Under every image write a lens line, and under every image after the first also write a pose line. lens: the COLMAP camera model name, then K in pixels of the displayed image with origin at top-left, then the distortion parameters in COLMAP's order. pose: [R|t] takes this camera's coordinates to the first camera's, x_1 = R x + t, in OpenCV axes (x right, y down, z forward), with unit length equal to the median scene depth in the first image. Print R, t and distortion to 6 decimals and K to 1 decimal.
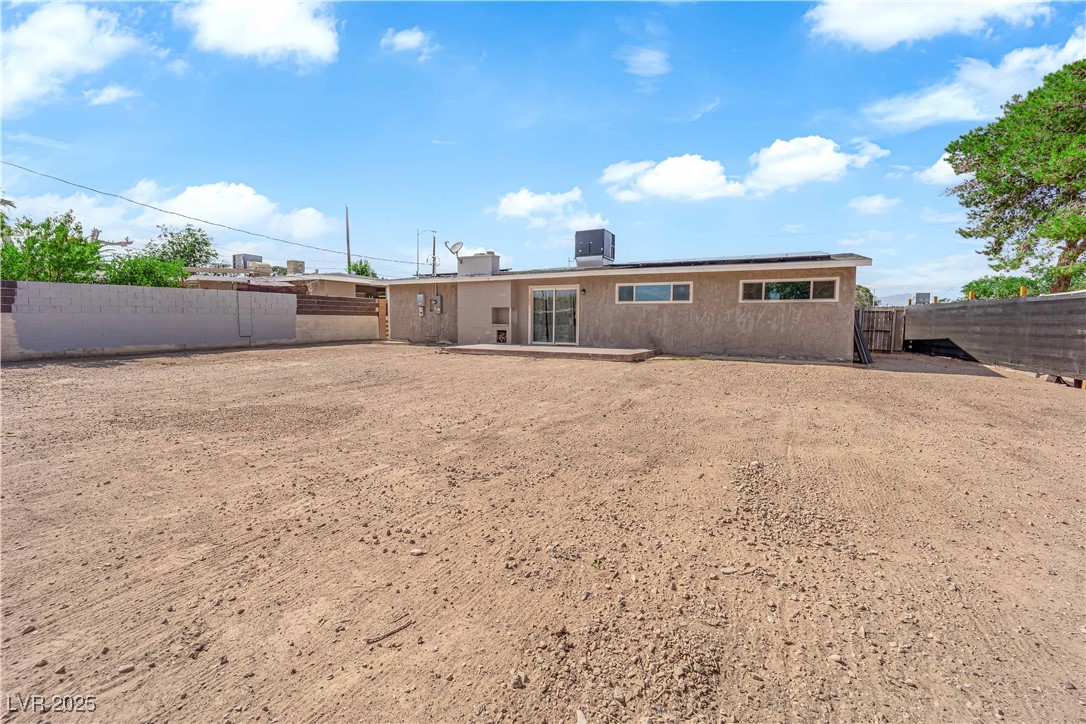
lens RADIAL K [[440.1, 0, 547.2], [0, 440.1, 356.4], [0, 0, 1]] dist [-0.007511, -0.005231]
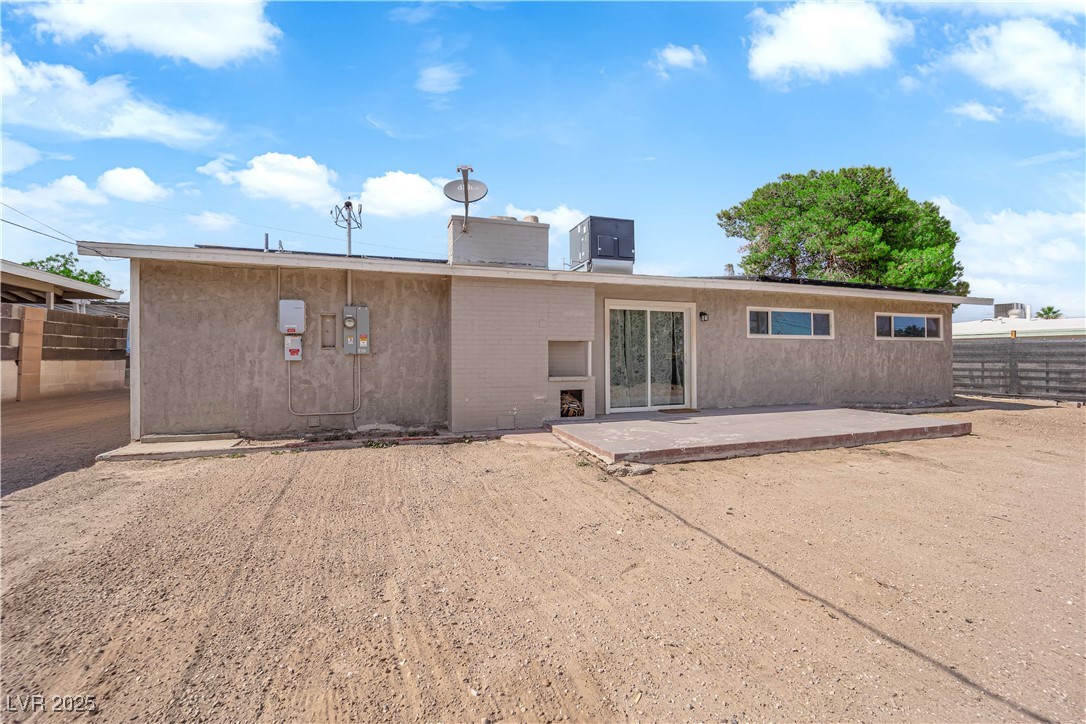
lens RADIAL K [[440.1, 0, 547.2], [0, 440.1, 356.4], [0, 0, 1]] dist [-0.007511, -0.005231]
pose [[0.709177, -0.017258, 0.704819, -0.482474], [0.061752, 0.997379, -0.037712, -0.086106], [-0.702320, 0.070268, 0.708384, 0.747587]]
